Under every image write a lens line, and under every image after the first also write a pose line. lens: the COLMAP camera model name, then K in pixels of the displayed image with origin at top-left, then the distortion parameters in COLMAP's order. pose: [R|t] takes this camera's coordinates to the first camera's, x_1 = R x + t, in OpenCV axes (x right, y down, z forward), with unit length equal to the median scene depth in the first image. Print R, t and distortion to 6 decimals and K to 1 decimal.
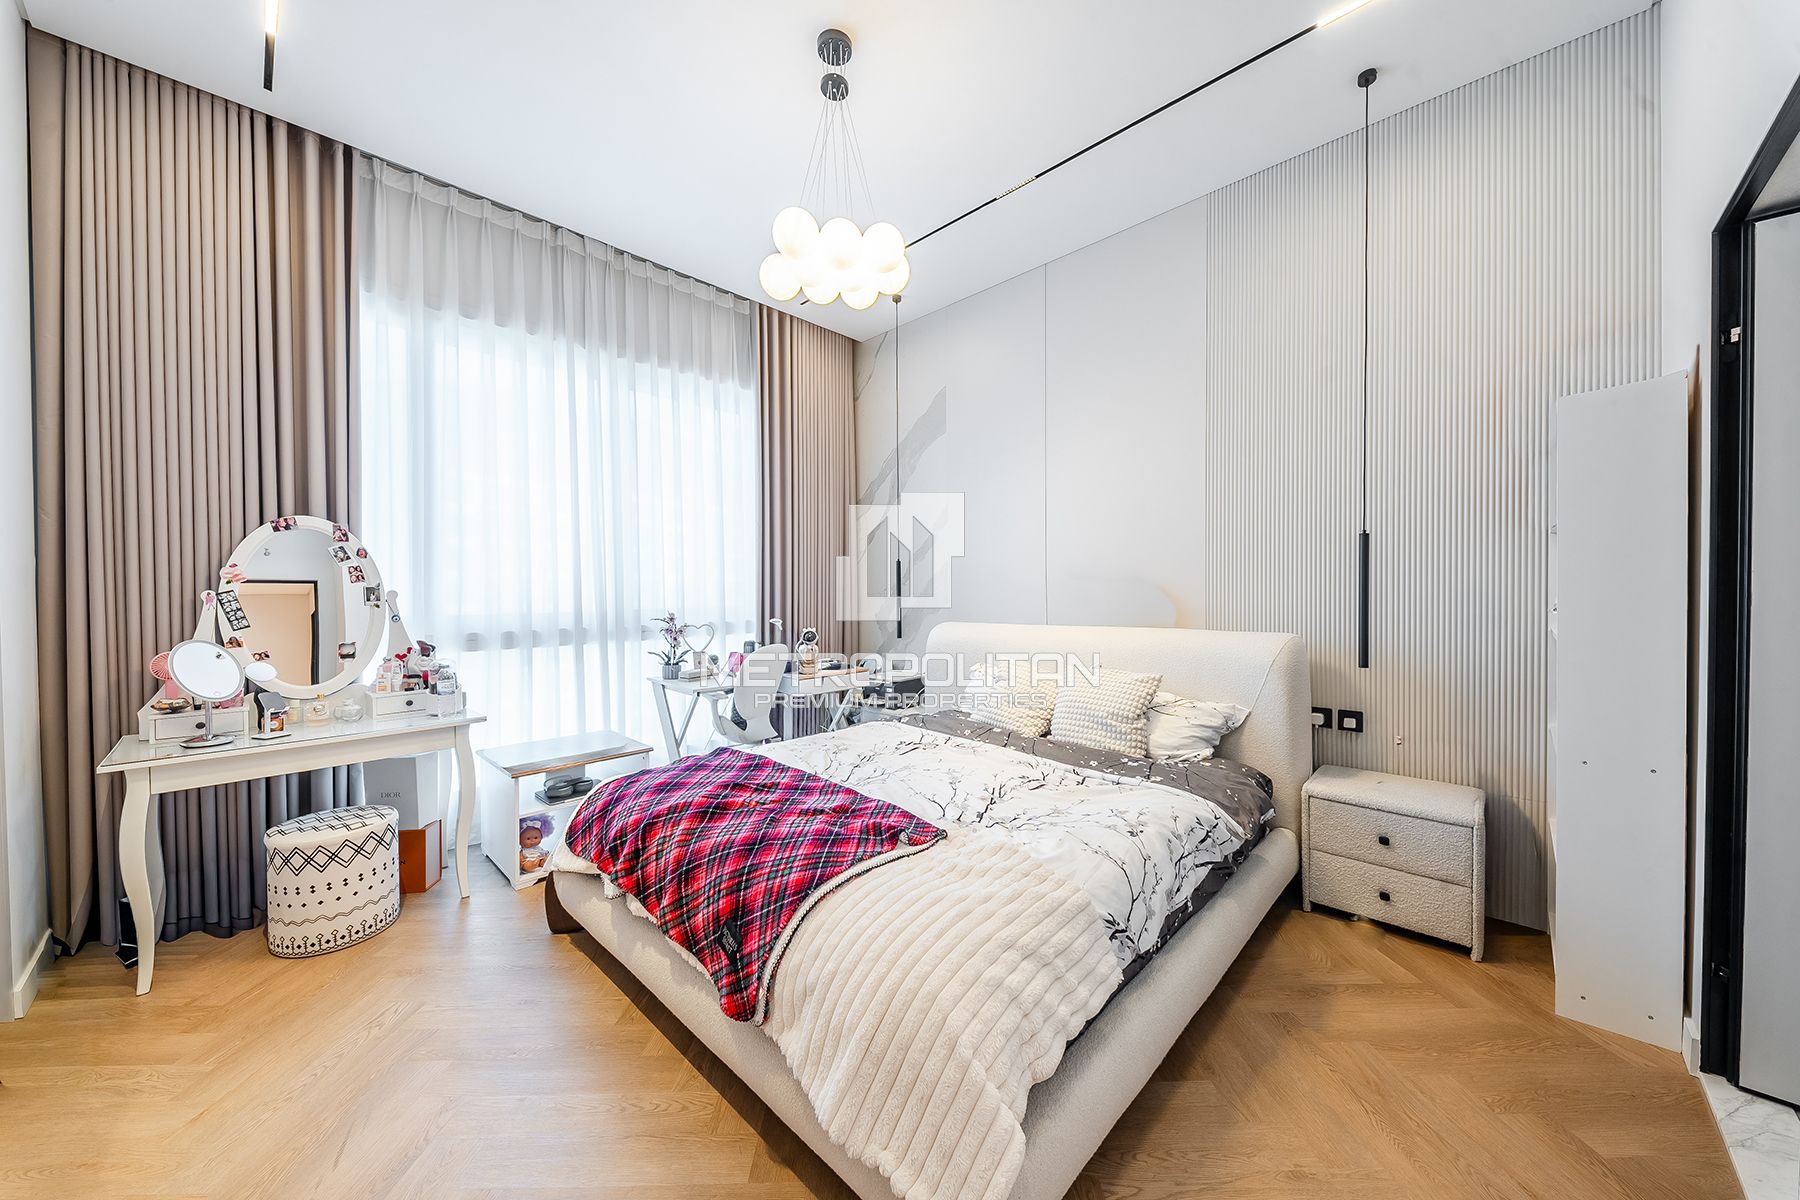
lens RADIAL K [[625.7, 0, 872.4], [0, 625.7, 586.5], [0, 0, 1]] dist [0.002345, -0.002202]
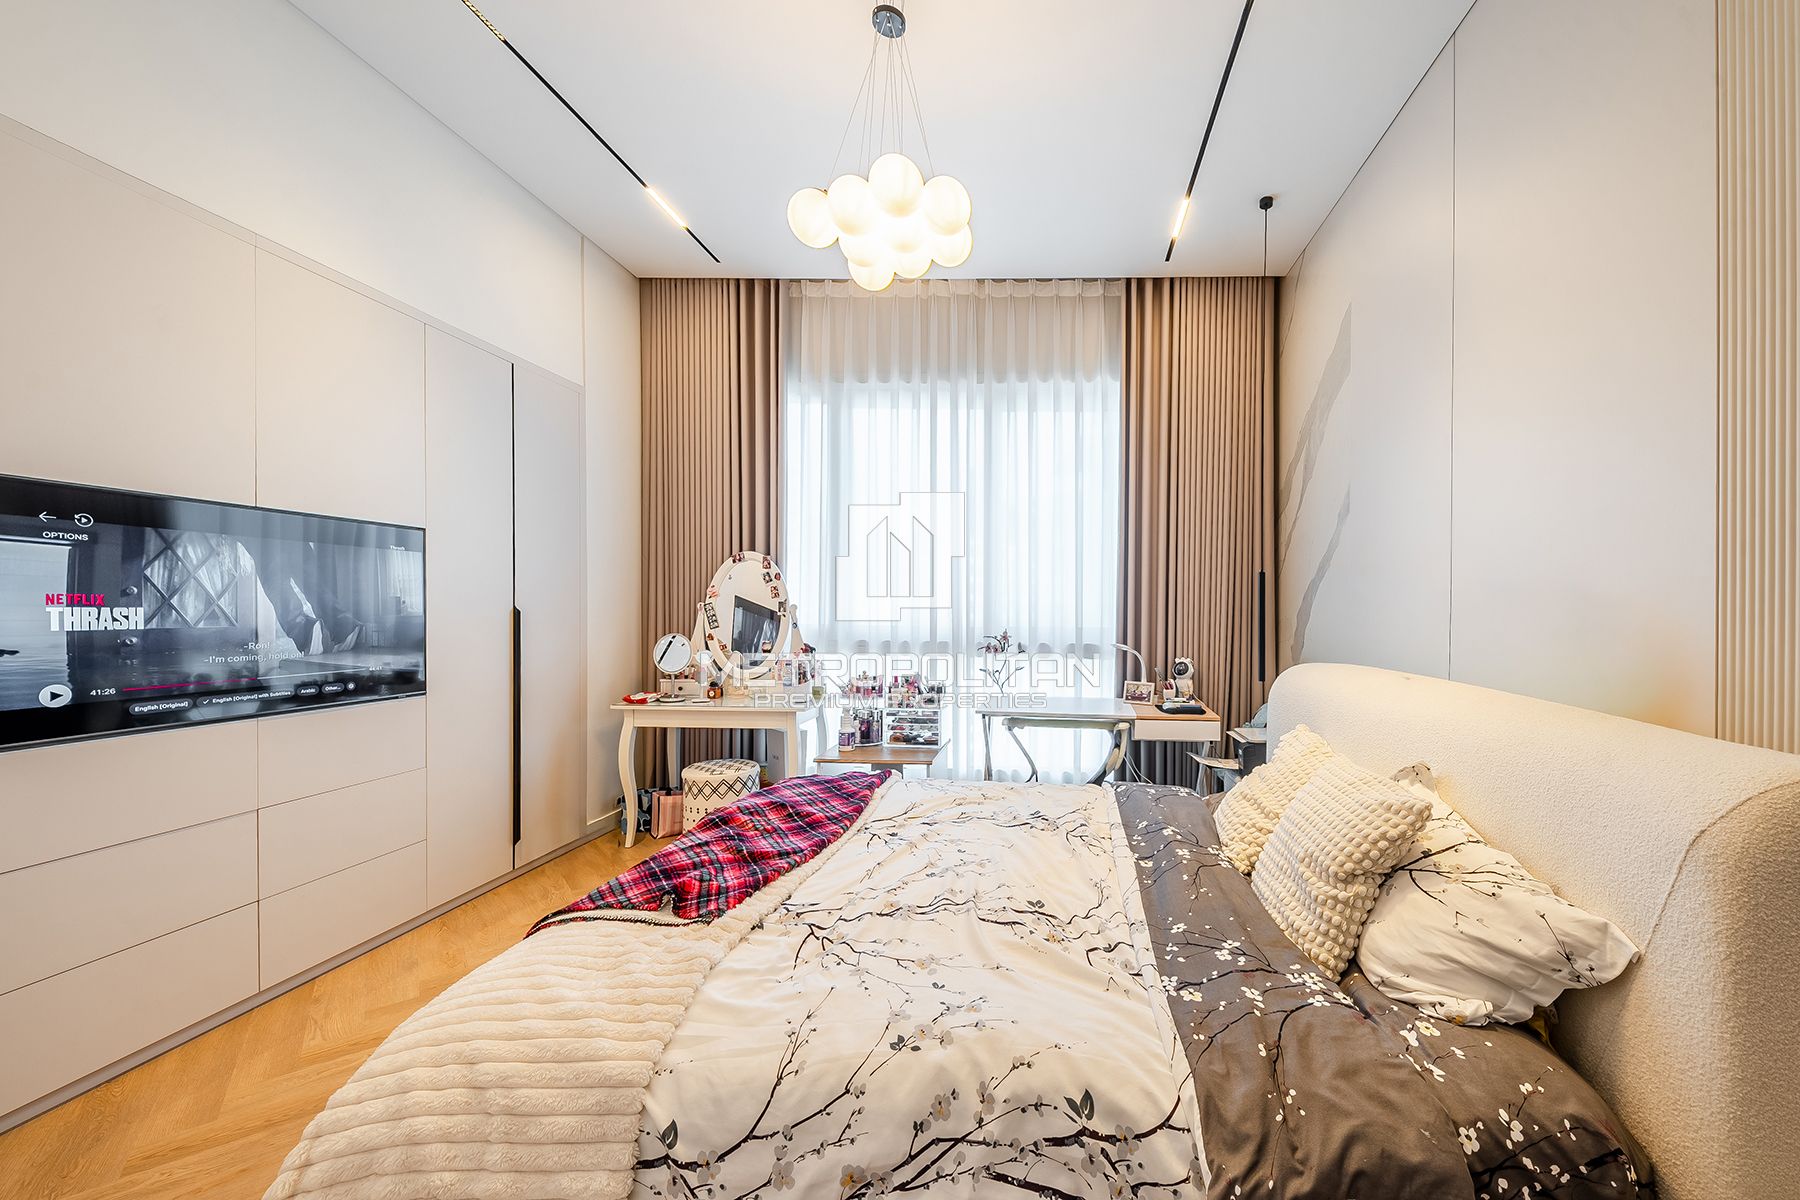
lens RADIAL K [[625.7, 0, 898.4], [0, 625.7, 604.3], [0, 0, 1]] dist [0.002345, -0.002202]
pose [[0.686309, 0.013386, -0.727187, 0.395930], [-0.012030, 0.999903, 0.007053, -0.006445], [0.727211, 0.003907, 0.686403, 0.288215]]
